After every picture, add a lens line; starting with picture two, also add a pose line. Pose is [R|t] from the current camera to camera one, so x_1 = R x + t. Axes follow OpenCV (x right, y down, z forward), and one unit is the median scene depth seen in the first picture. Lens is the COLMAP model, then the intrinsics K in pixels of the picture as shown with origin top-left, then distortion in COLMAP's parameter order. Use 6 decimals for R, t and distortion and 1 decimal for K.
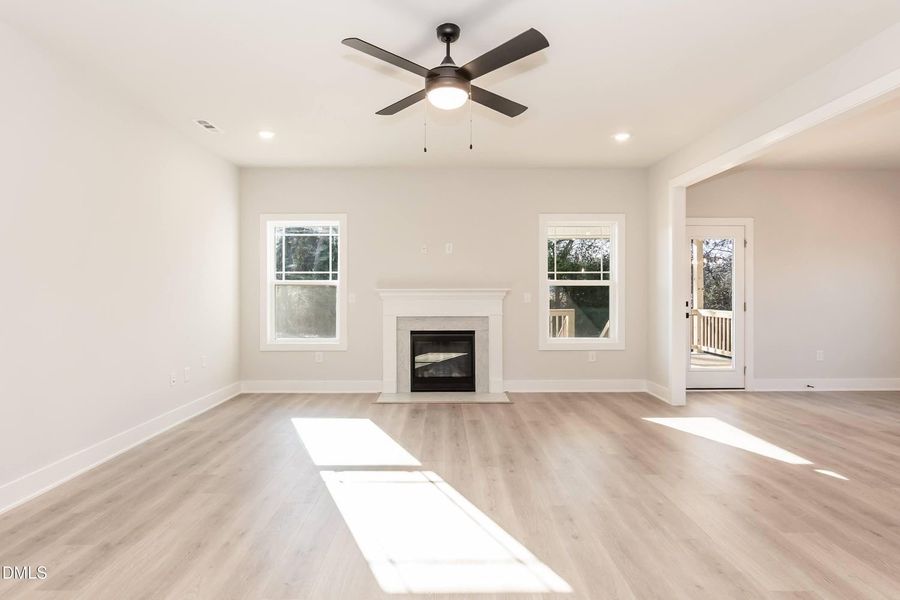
lens RADIAL K [[497.2, 0, 419.6], [0, 497.2, 292.8], [0, 0, 1]] dist [-0.002139, -0.000385]
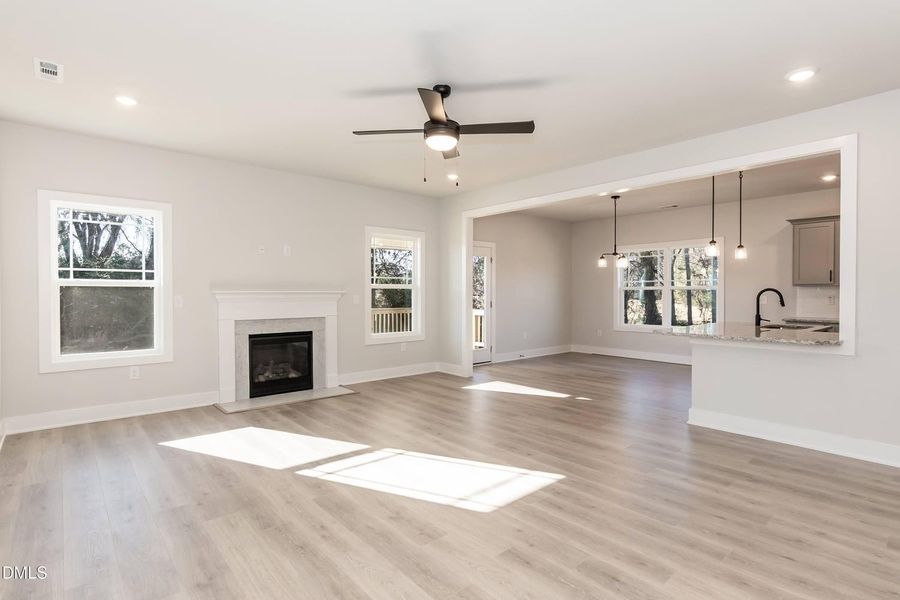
lens RADIAL K [[489.9, 0, 478.9], [0, 489.9, 300.9], [0, 0, 1]] dist [0.000885, 0.000262]
pose [[0.710787, -0.009748, 0.703340, -0.369958], [-0.000002, 0.999904, 0.013860, -0.001769], [-0.703407, -0.009853, 0.710719, 0.018180]]
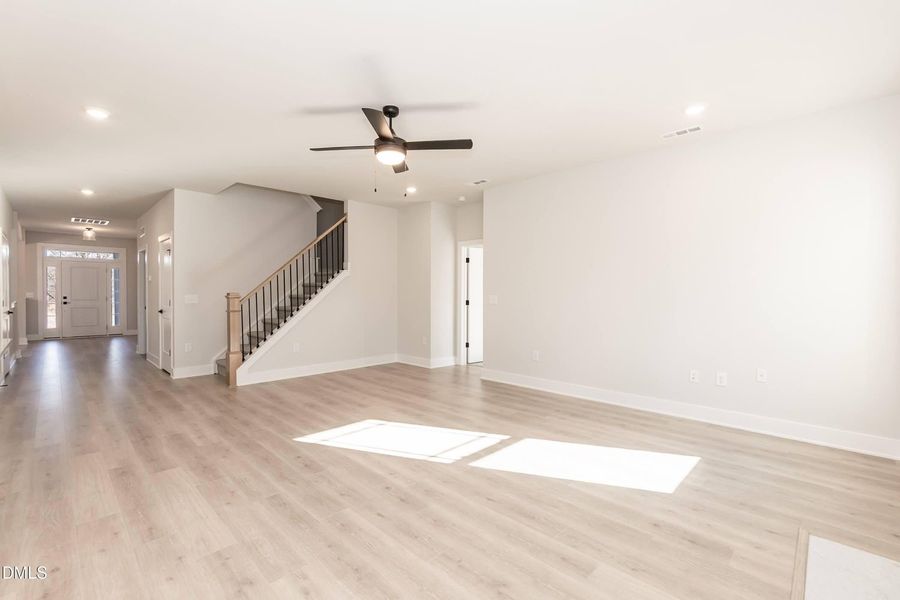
lens RADIAL K [[395.8, 0, 442.7], [0, 395.8, 297.9], [0, 0, 1]] dist [-0.001961, -0.000273]
pose [[-0.701340, 0.004690, -0.712811, 0.370226], [-0.004156, 0.999934, 0.010669, 0.000088], [0.712814, 0.010445, -0.701275, 0.924112]]
